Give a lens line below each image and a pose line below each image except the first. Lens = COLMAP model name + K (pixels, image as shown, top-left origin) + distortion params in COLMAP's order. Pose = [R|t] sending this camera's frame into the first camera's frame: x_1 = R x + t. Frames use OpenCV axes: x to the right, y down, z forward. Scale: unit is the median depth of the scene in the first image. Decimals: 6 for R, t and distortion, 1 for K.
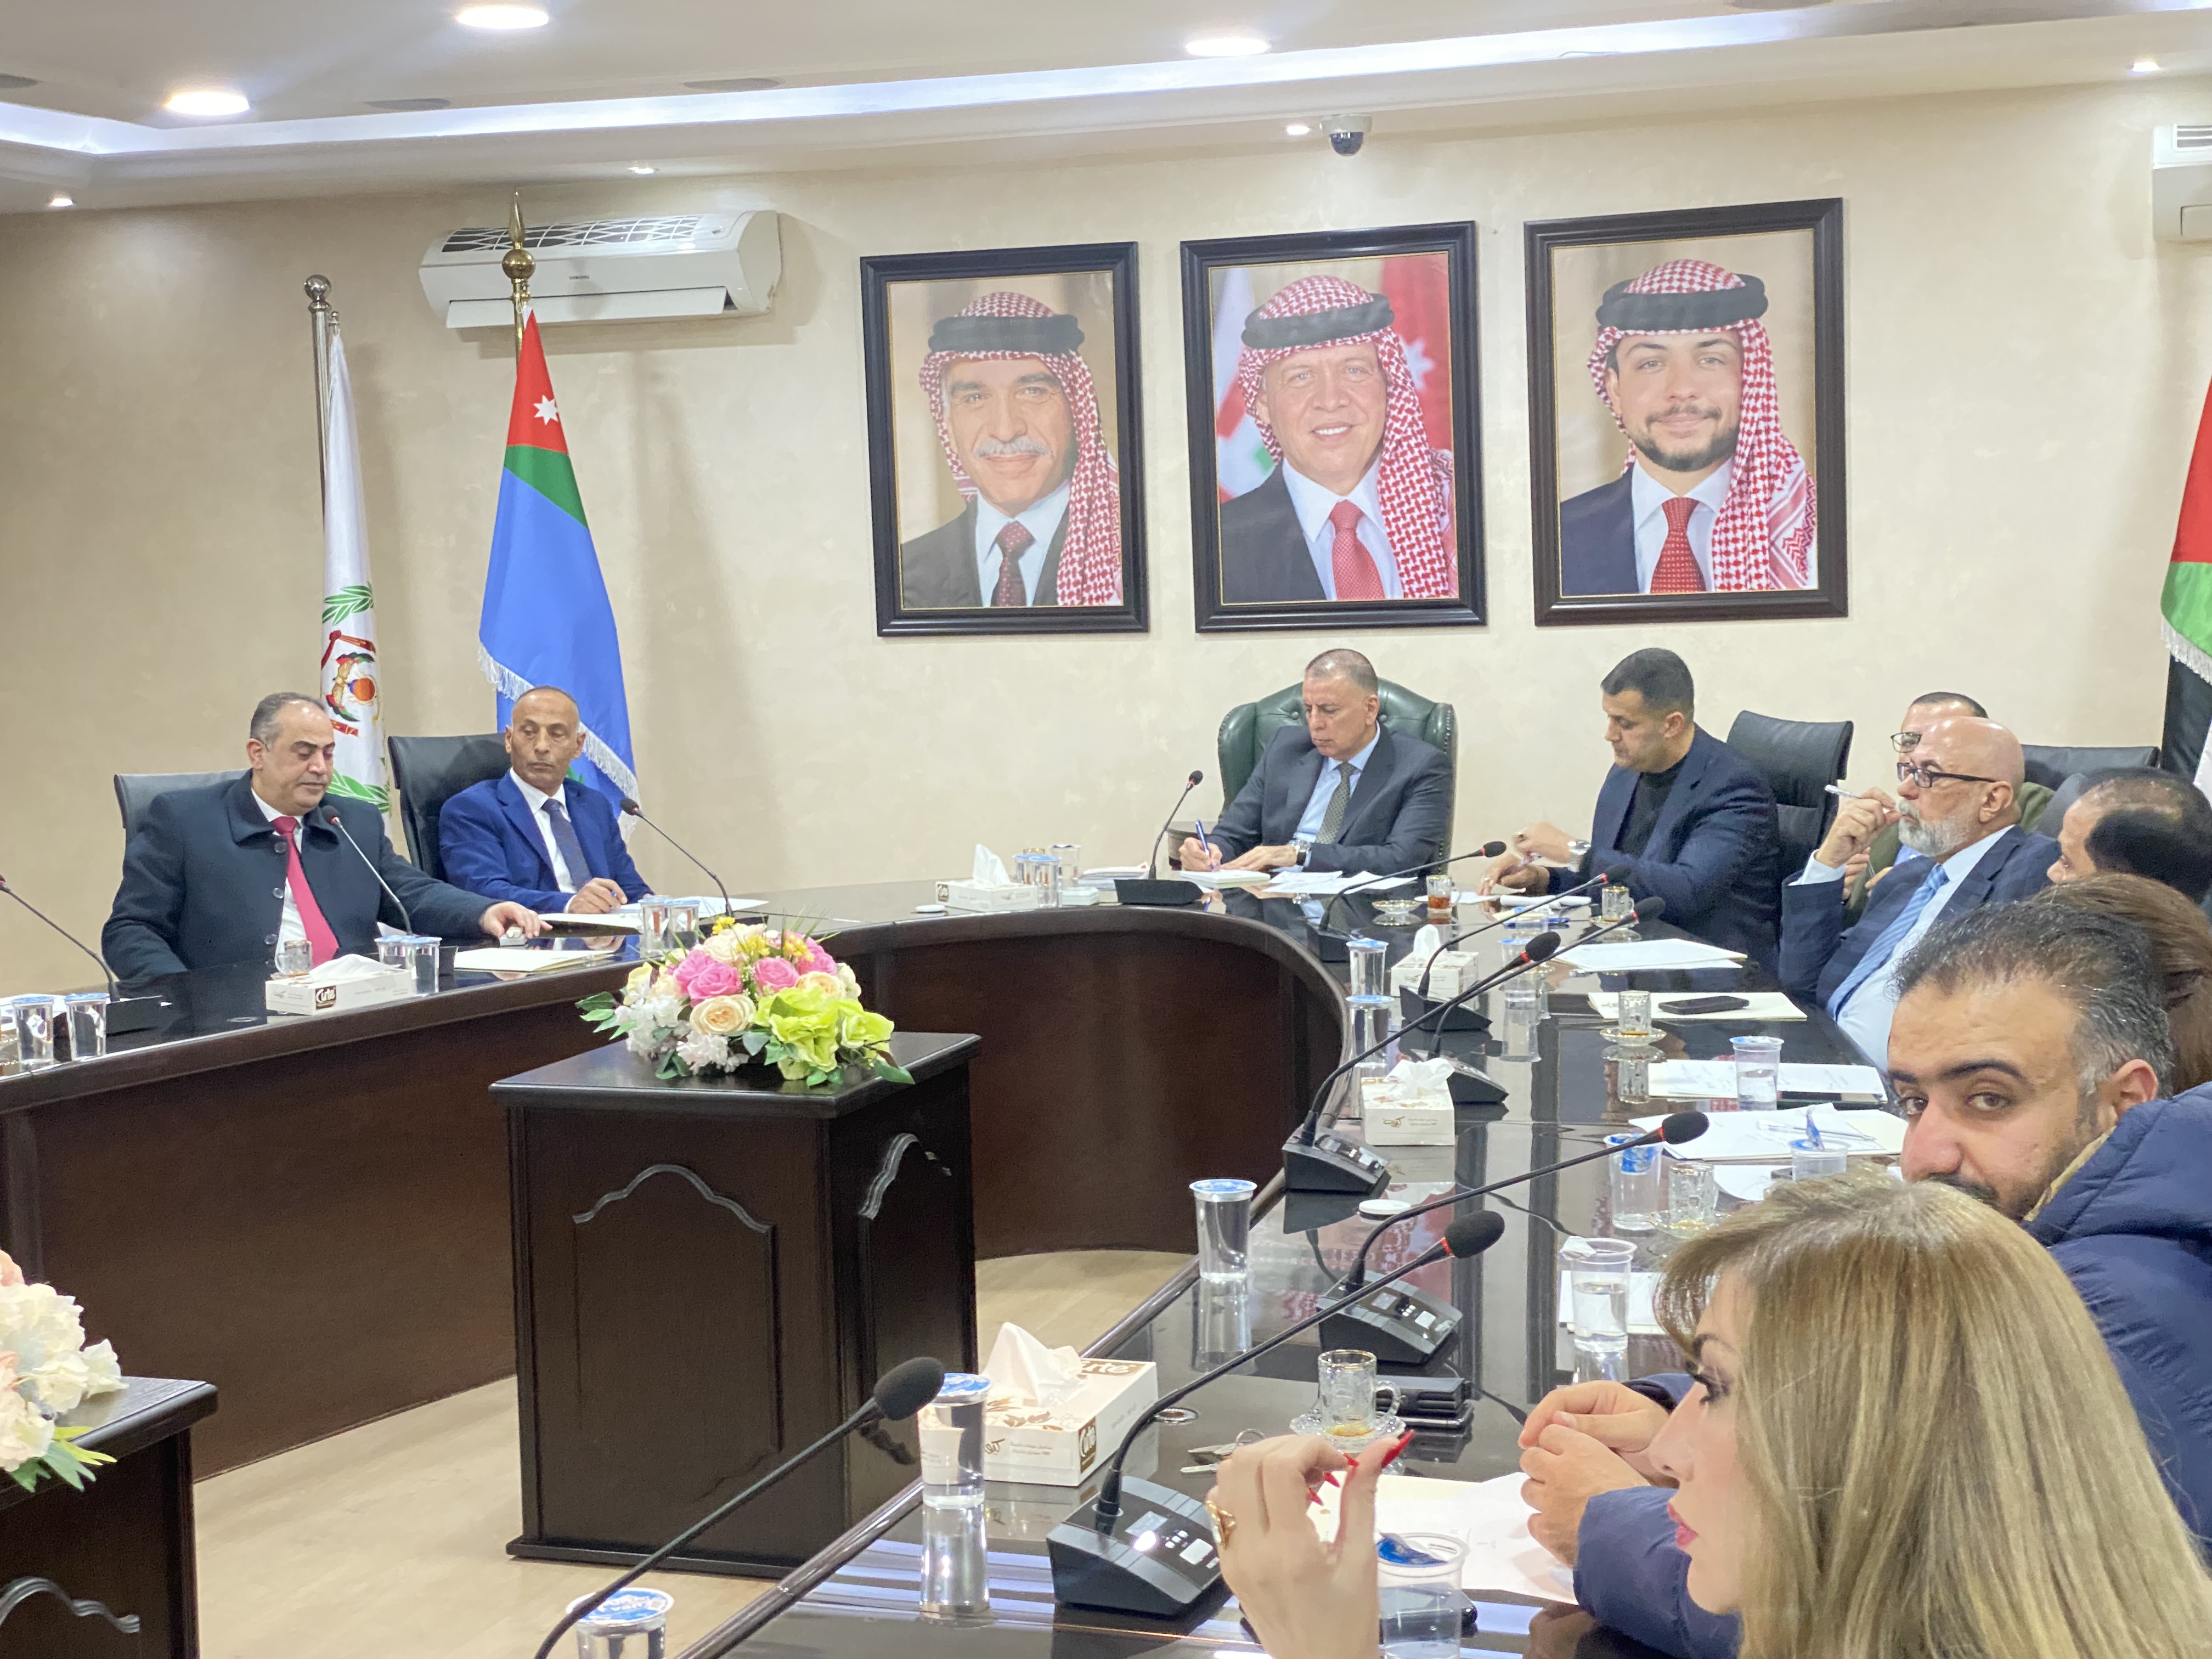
lens RADIAL K [[3354.3, 0, 1106.0], [0, 3354.3, 829.5], [0, 0, 1]] dist [0.156478, 0.035713]
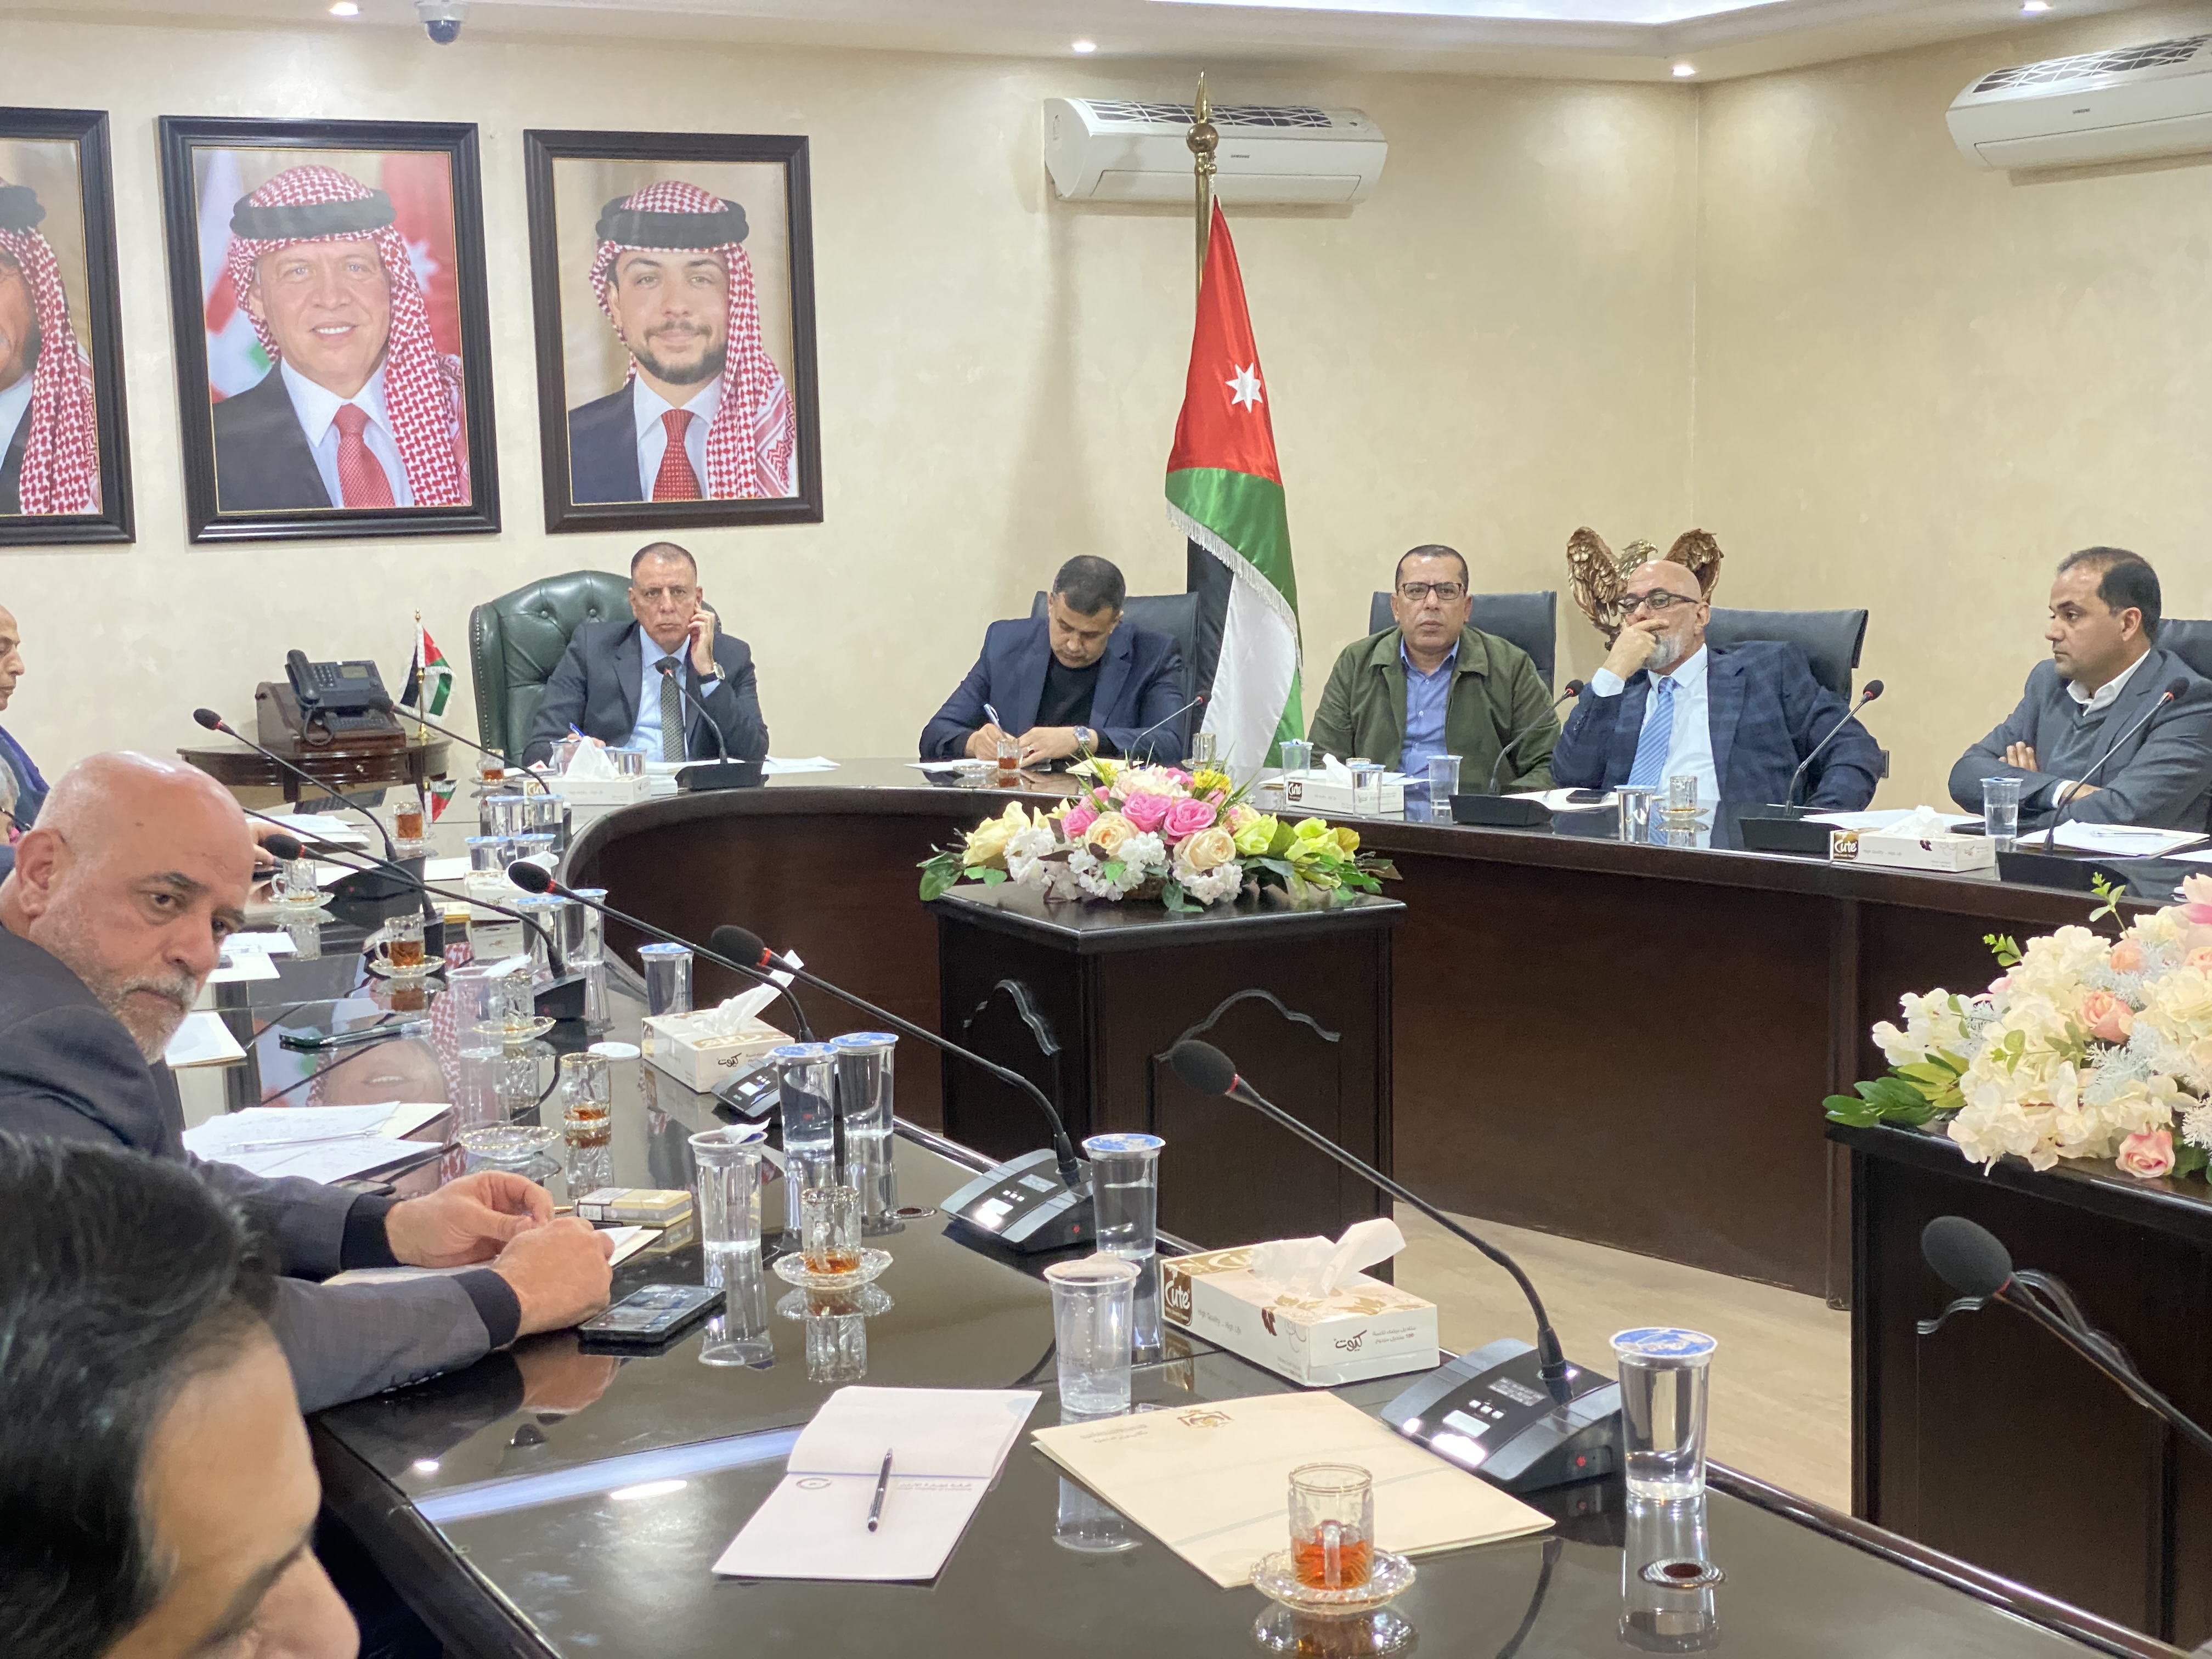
lens RADIAL K [[3308.1, 0, 1071.8], [0, 3308.1, 852.6], [0, 0, 1]] dist [0.245035, -0.504854]
pose [[0.688067, -0.076780, 0.721574, -0.501948], [0.069720, 0.996781, 0.039582, 0.006830], [-0.722290, 0.023073, 0.691205, 0.194500]]
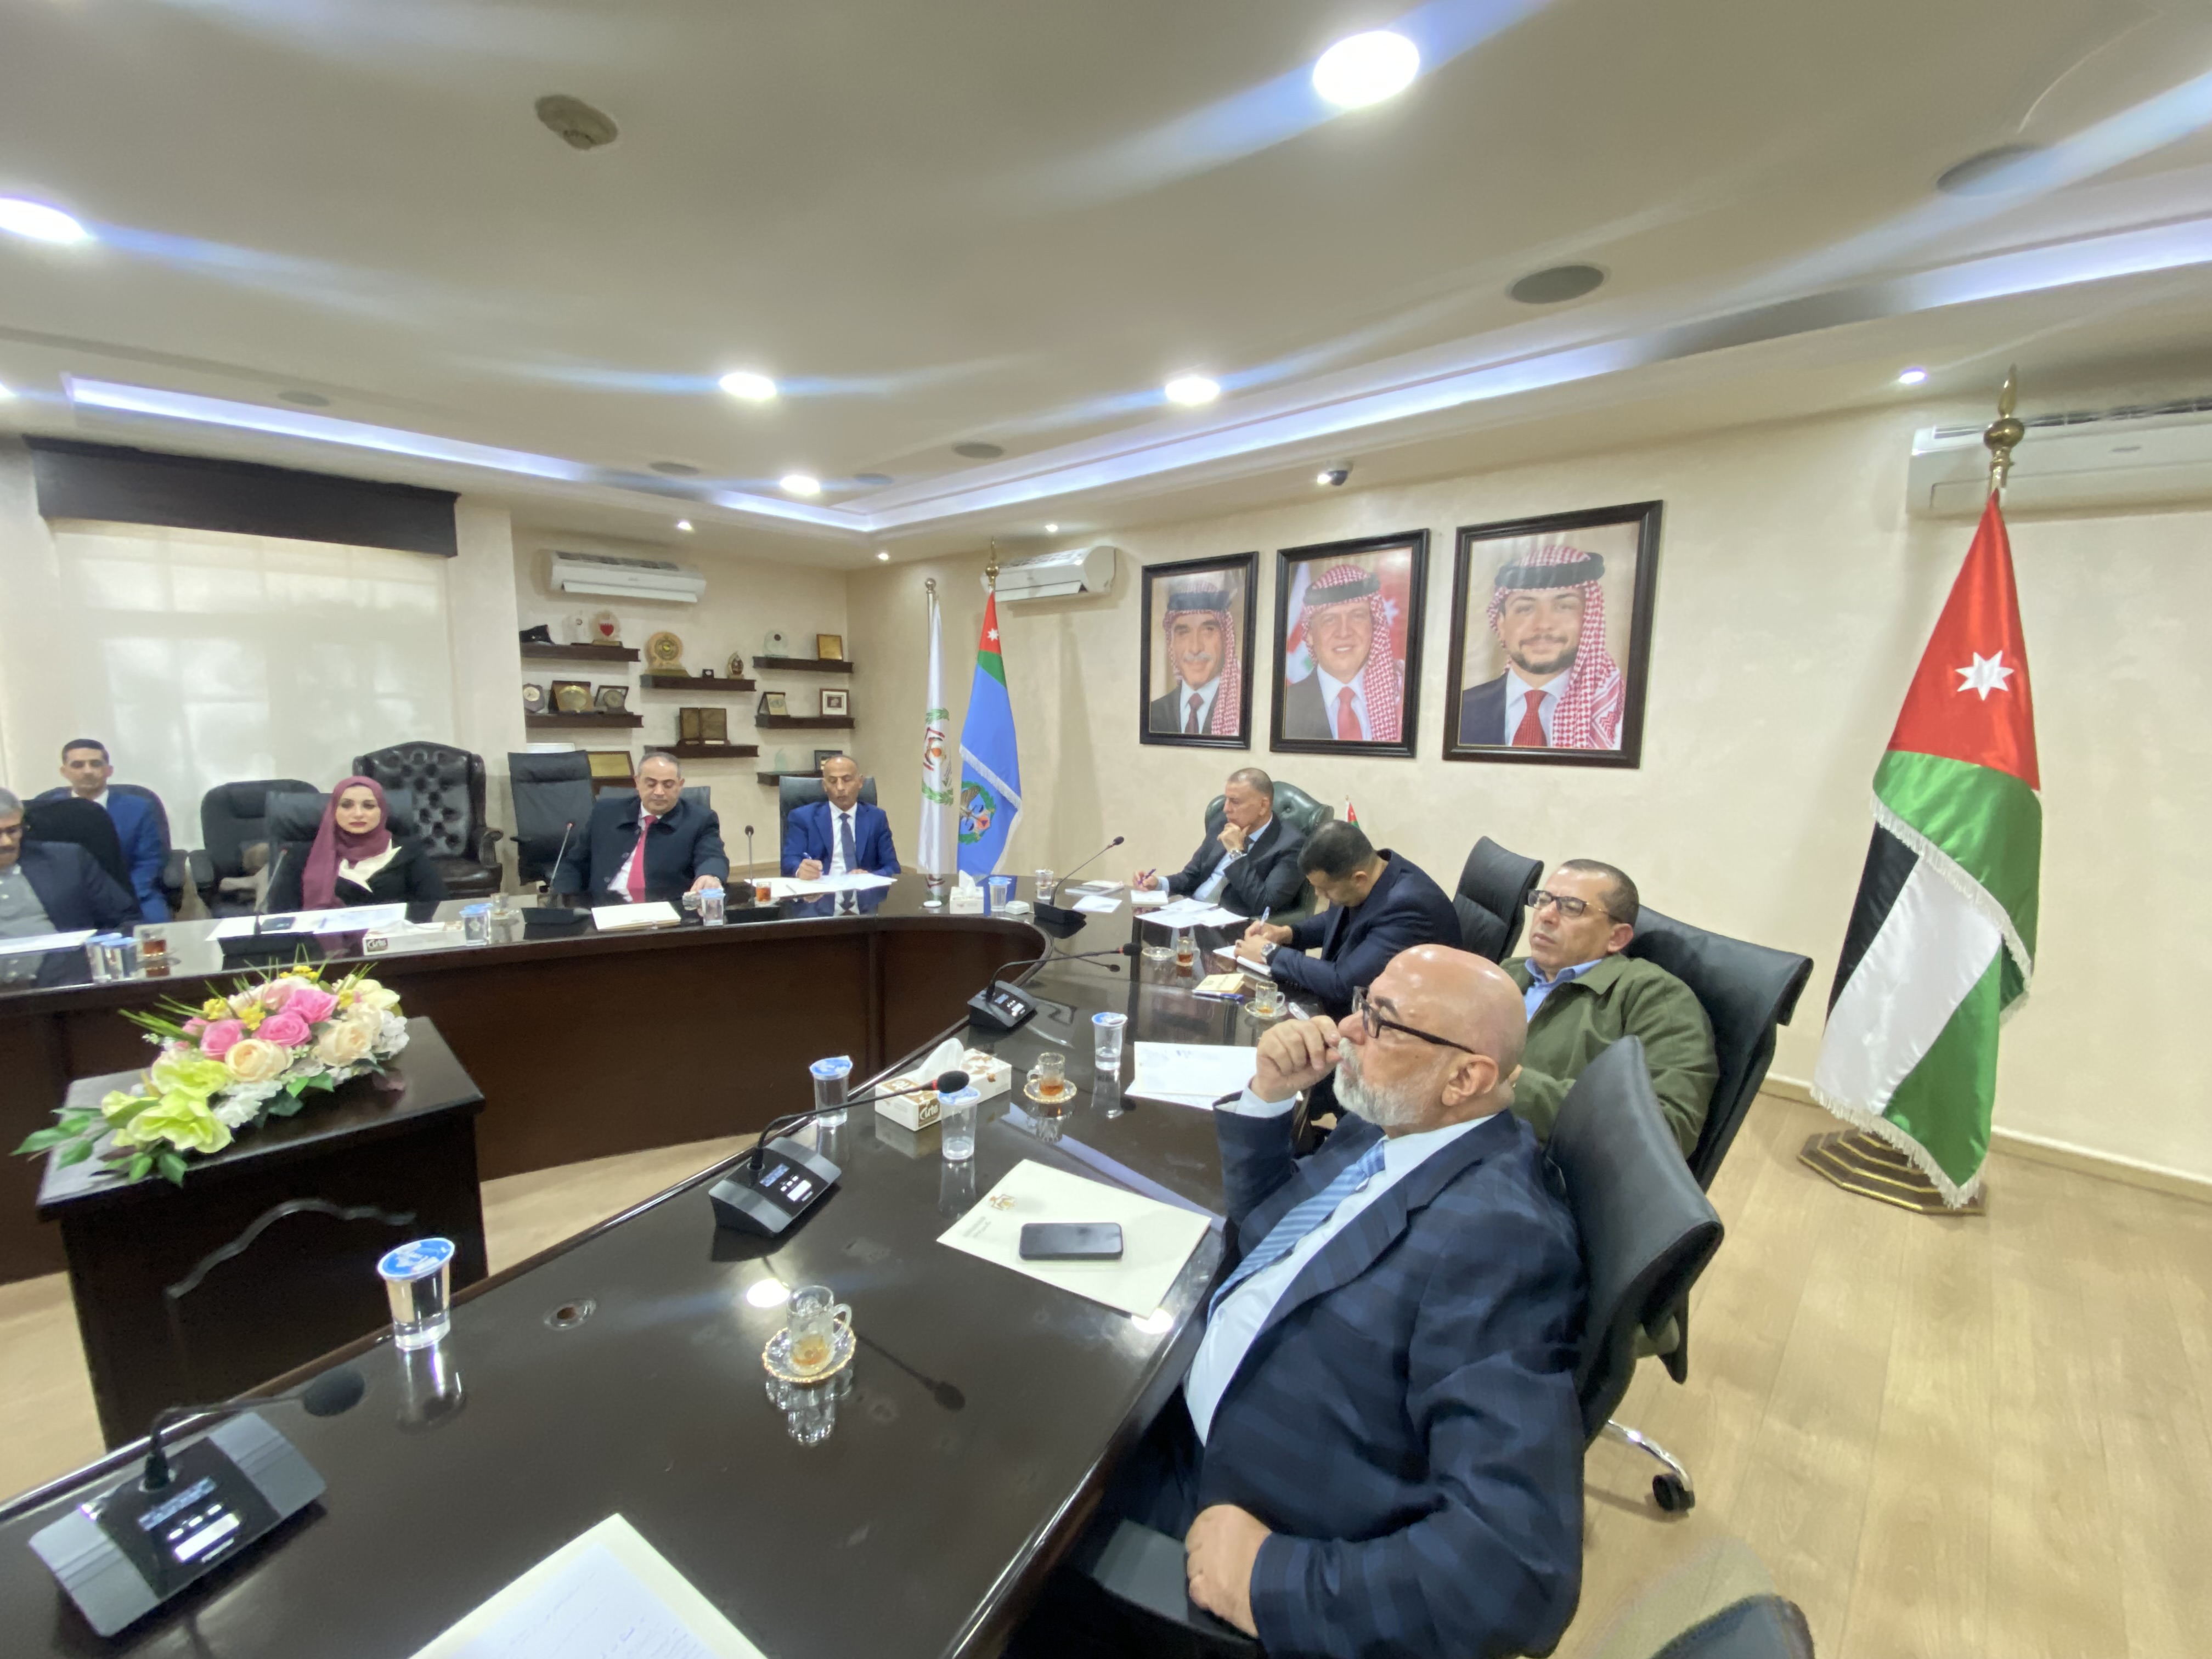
lens RADIAL K [[886.9, 0, 1082.7], [0, 886.9, 840.1], [0, 0, 1]] dist [0.024189, -0.028905]
pose [[0.897109, 0.109396, -0.428051, 0.164516], [-0.084017, 0.993422, 0.077804, -0.039628], [0.433747, -0.033835, 0.900399, 0.498458]]
